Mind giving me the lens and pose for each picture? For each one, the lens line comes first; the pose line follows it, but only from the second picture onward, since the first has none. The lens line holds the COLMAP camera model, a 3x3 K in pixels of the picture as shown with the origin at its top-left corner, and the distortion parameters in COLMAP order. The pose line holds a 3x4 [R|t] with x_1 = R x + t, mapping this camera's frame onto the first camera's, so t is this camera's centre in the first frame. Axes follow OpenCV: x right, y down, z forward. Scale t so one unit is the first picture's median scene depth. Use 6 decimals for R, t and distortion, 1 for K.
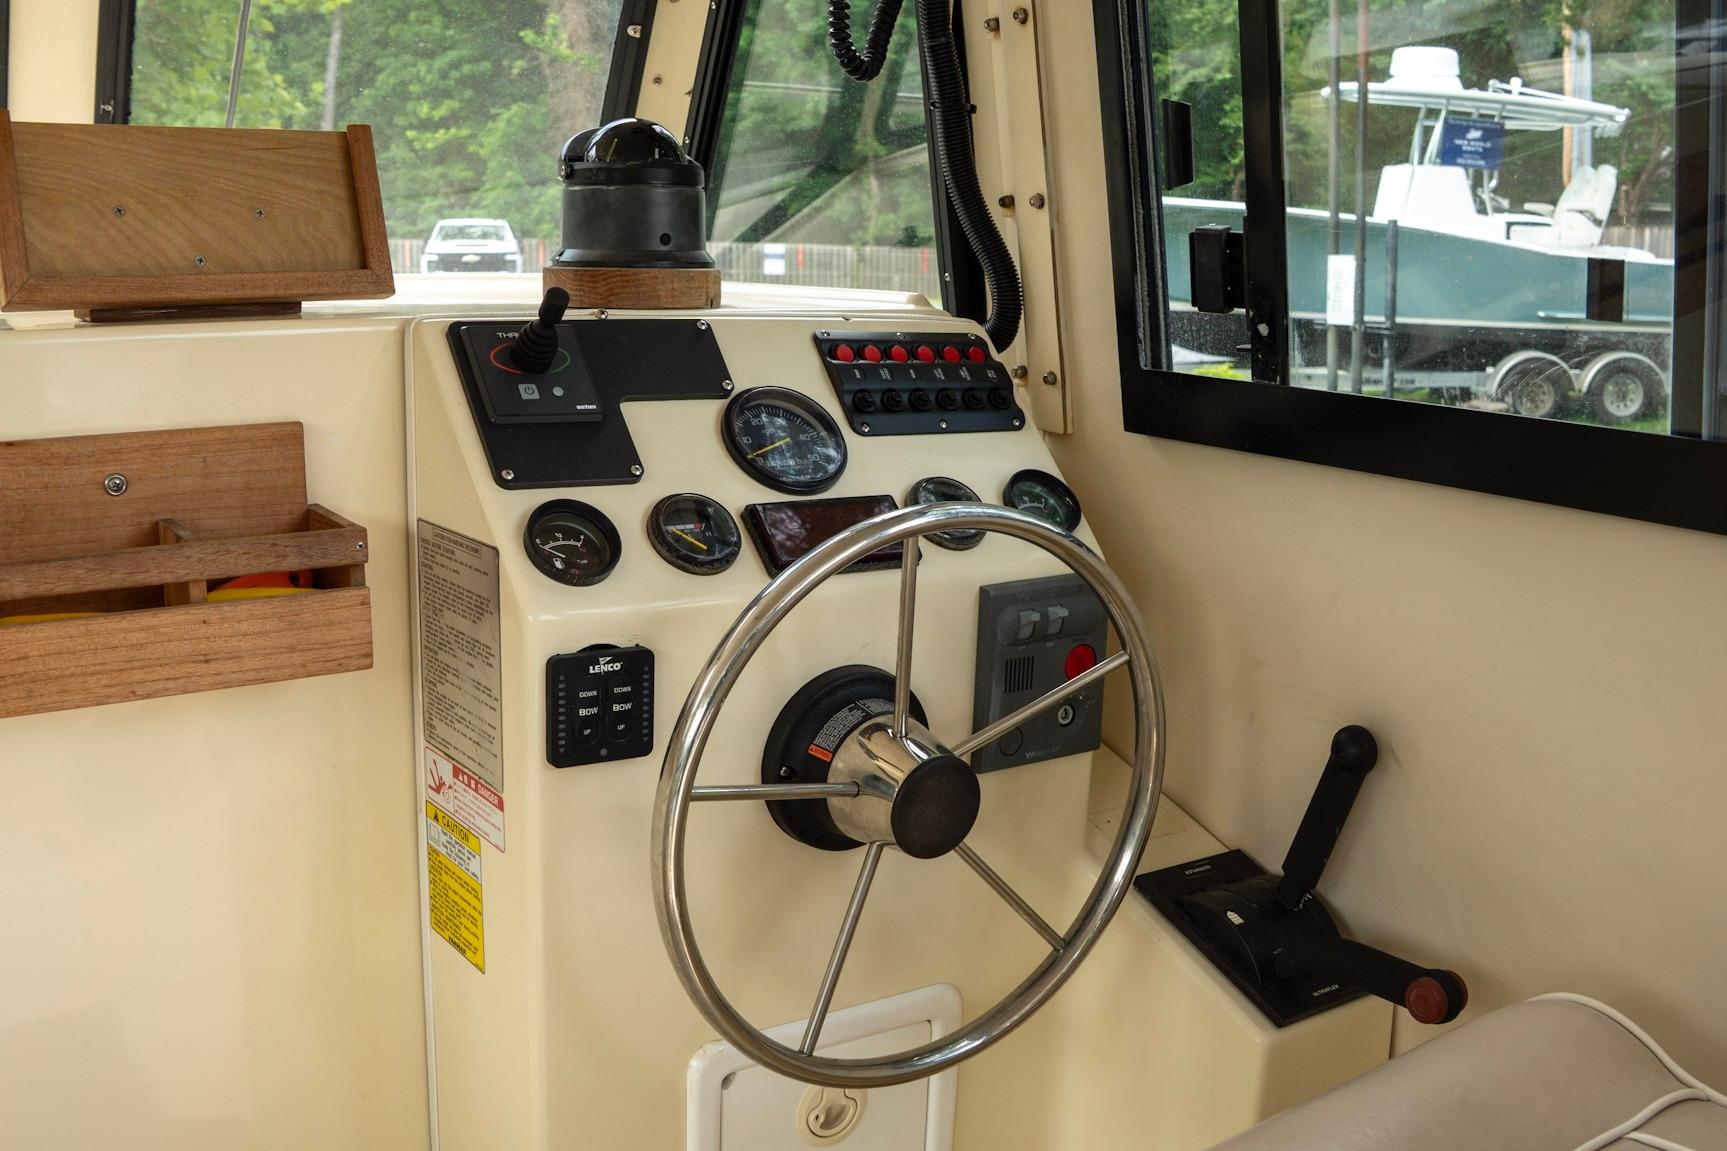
lens RADIAL K [[1661.5, 0, 863.5], [0, 1661.5, 575.5], [0, 0, 1]] dist [-0.220732, 0.131800]
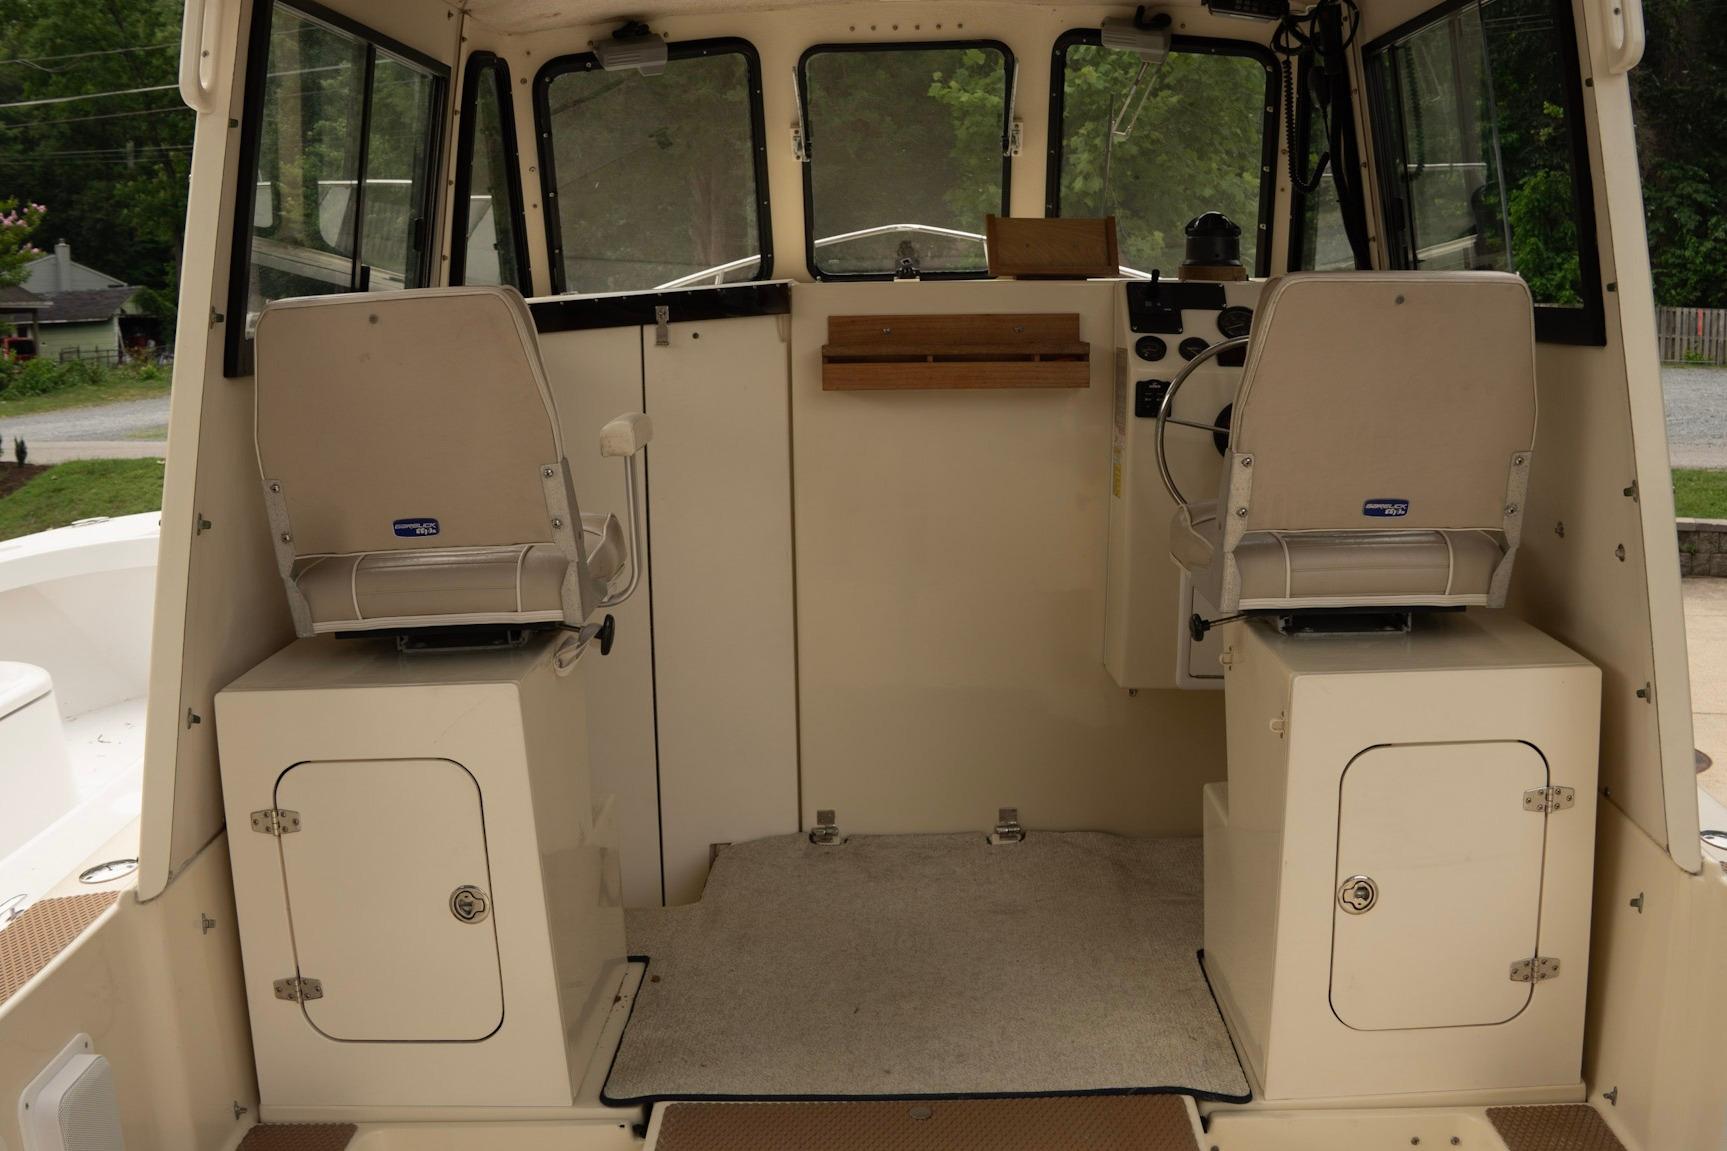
lens RADIAL K [[1661.5, 0, 863.5], [0, 1661.5, 575.5], [0, 0, 1]] dist [-0.220732, 0.131800]
pose [[0.815707, 0.070295, -0.574178, 1.111783], [-0.093189, 0.995593, -0.010502, 0.456144], [0.570909, 0.062073, 0.818663, -1.704318]]
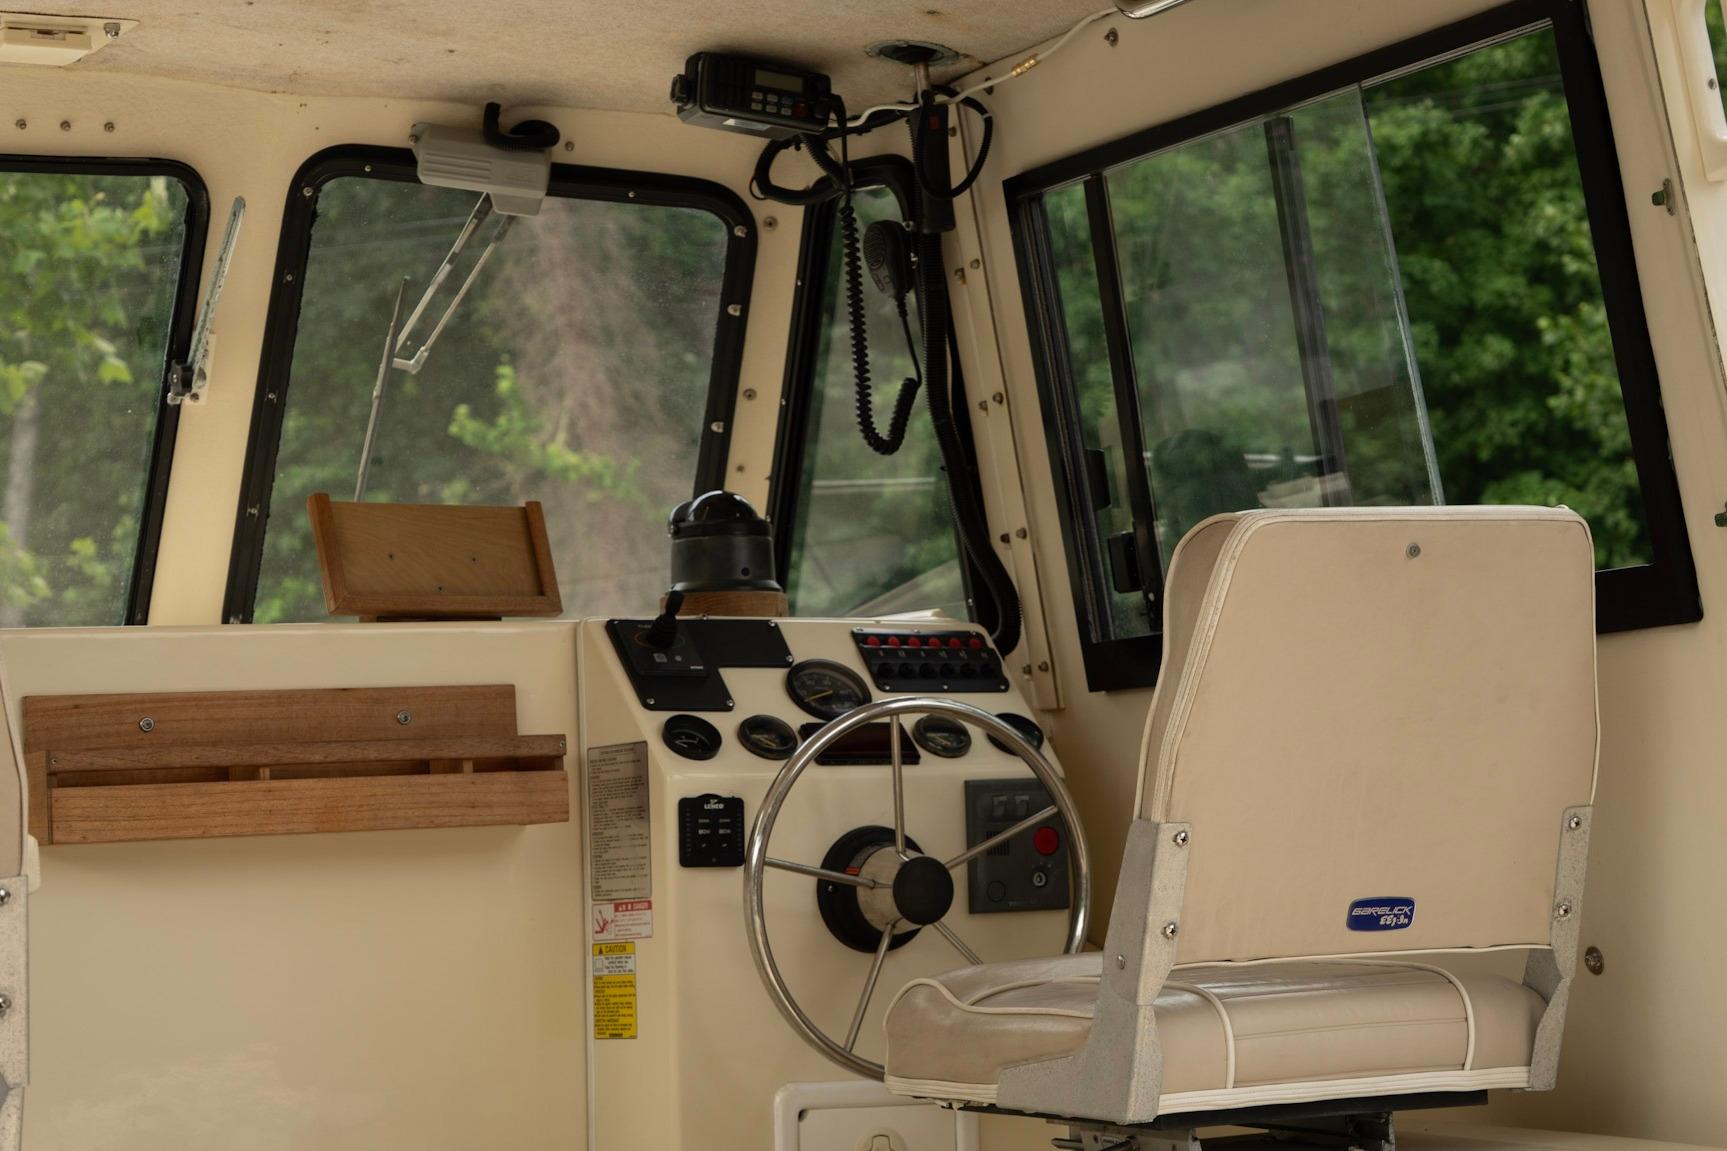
lens RADIAL K [[4196.1, 0, 863.5], [0, 4196.1, 575.5], [0, 0, 1]] dist [0.299171, 0.115903]
pose [[0.992232, -0.069755, -0.103002, 0.401314], [0.038956, 0.960581, -0.275258, 0.907315], [0.118142, 0.269108, 0.955836, -2.785482]]
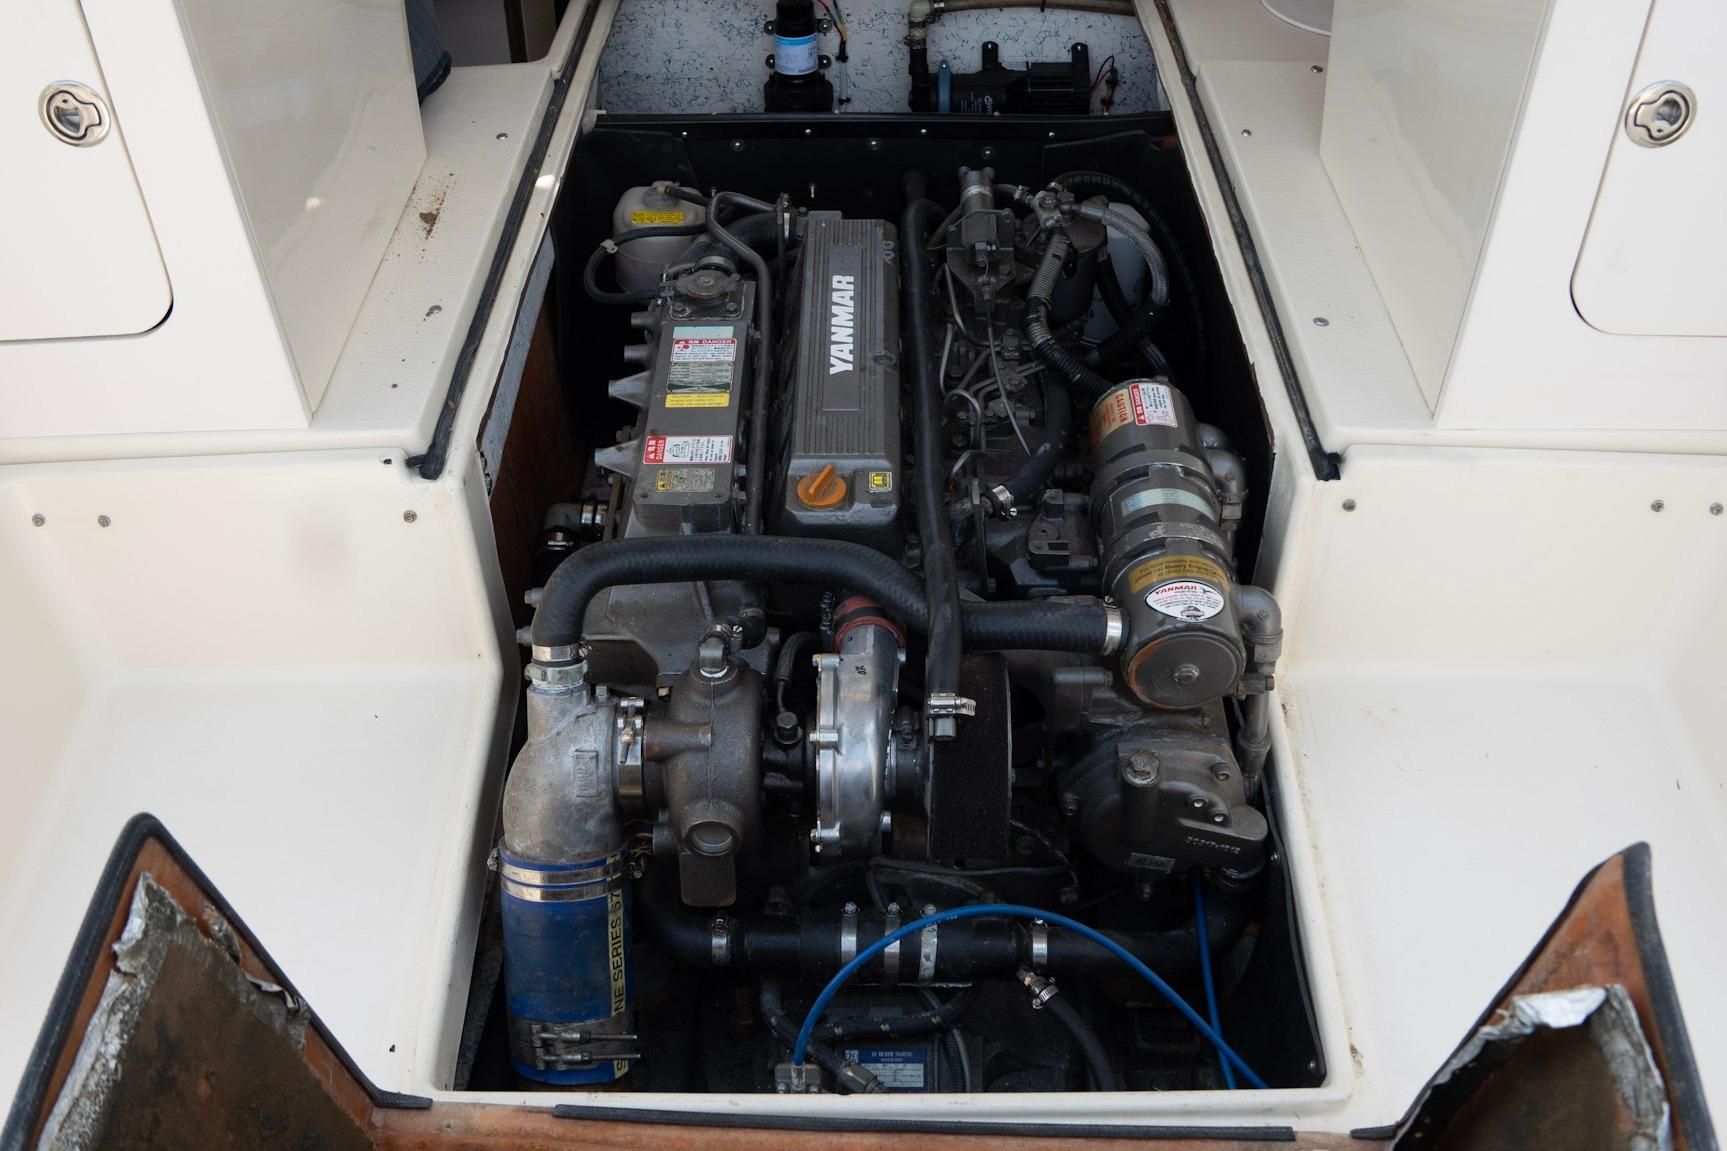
lens RADIAL K [[1661.5, 0, 863.5], [0, 1661.5, 575.5], [0, 0, 1]] dist [-0.220732, 0.131800]
pose [[0.832602, 0.358427, -0.422260, 0.575696], [-0.107731, 0.852619, 0.511306, 0.554548], [0.543293, -0.380224, 0.748507, -0.891544]]
